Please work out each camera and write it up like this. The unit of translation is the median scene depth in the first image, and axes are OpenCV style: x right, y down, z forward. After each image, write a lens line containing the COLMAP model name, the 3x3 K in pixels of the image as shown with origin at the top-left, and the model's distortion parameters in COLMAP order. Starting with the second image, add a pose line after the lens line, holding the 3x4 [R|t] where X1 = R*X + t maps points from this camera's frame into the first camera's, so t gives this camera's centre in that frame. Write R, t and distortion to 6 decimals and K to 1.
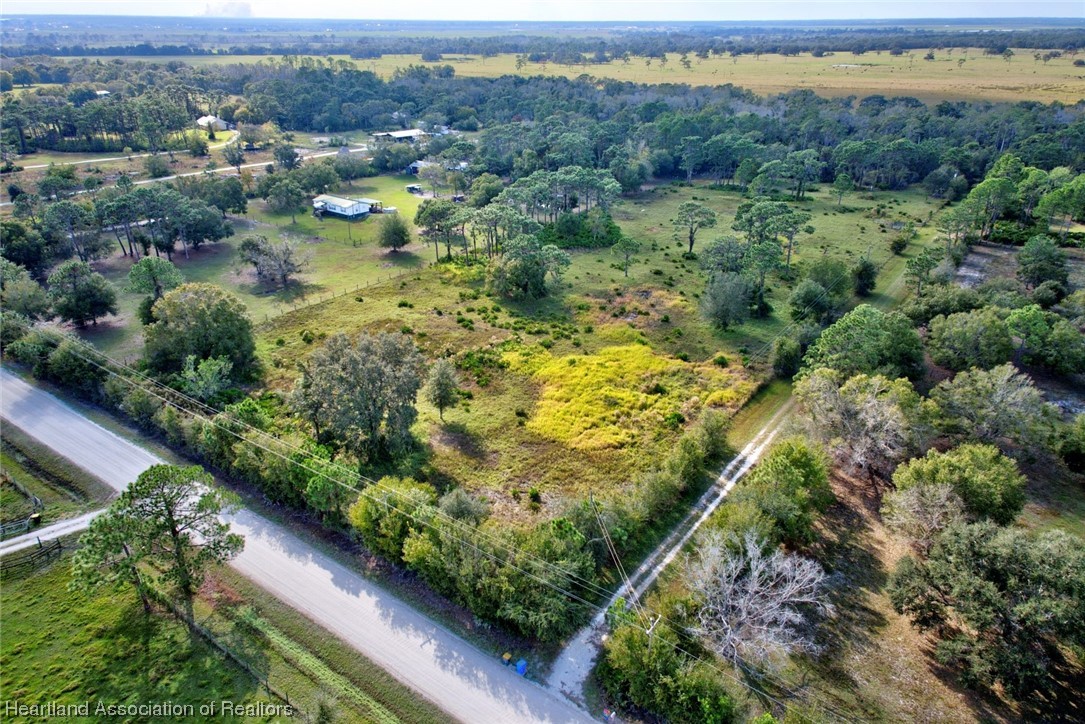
lens RADIAL K [[725.7, 0, 542.5], [0, 725.7, 362.0], [0, 0, 1]] dist [0.067455, -0.038921]
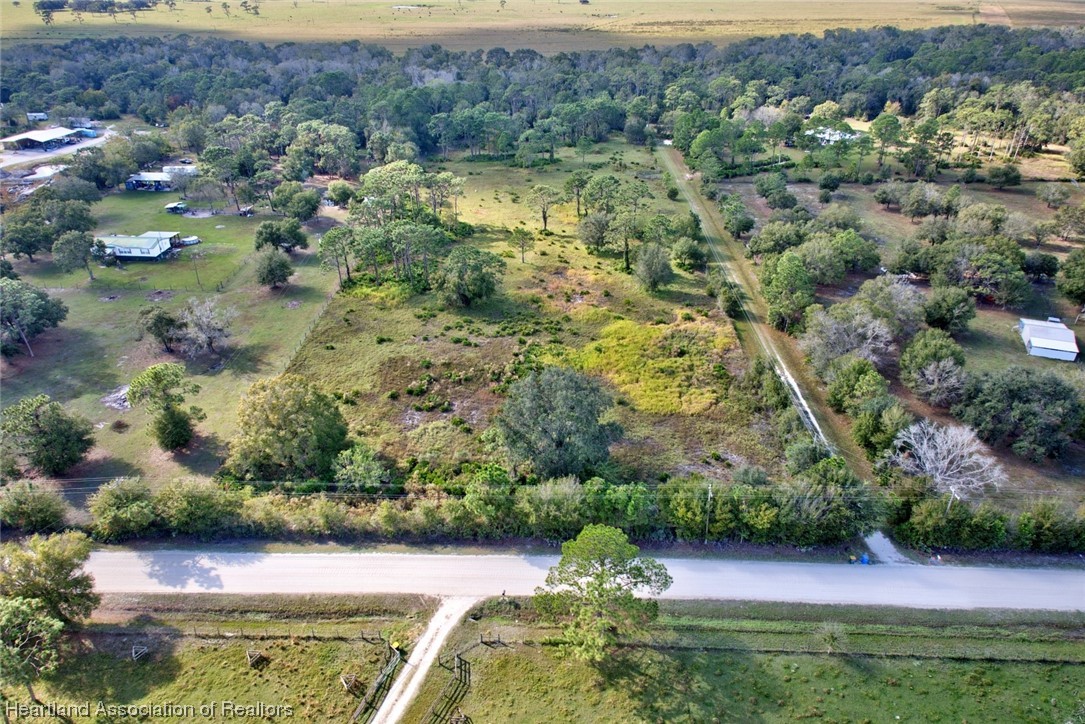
lens RADIAL K [[725.7, 0, 542.5], [0, 725.7, 362.0], [0, 0, 1]] dist [0.067455, -0.038921]
pose [[0.823110, -0.281494, 0.493205, -0.542309], [0.240147, 0.959560, 0.146883, -0.153276], [-0.514607, -0.002459, 0.857423, 0.035536]]
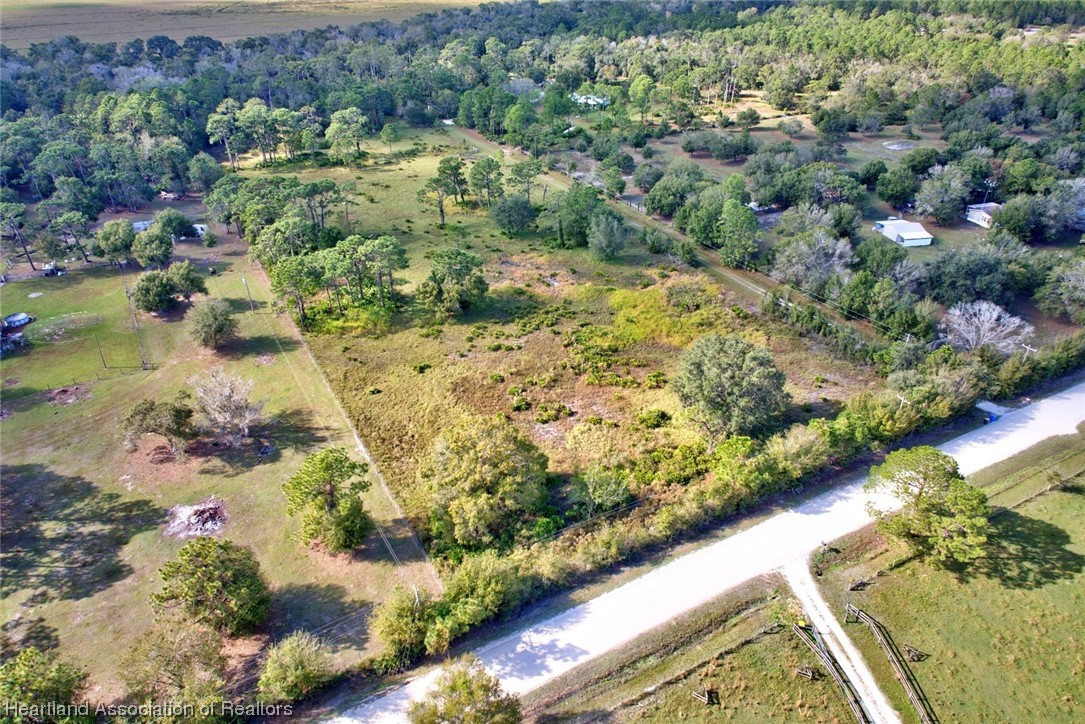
lens RADIAL K [[725.7, 0, 542.5], [0, 725.7, 362.0], [0, 0, 1]] dist [0.067455, -0.038921]
pose [[0.422810, -0.466466, 0.776943, -0.870070], [0.378219, 0.869939, 0.316474, -0.332692], [-0.823518, 0.160046, 0.544246, 0.416715]]
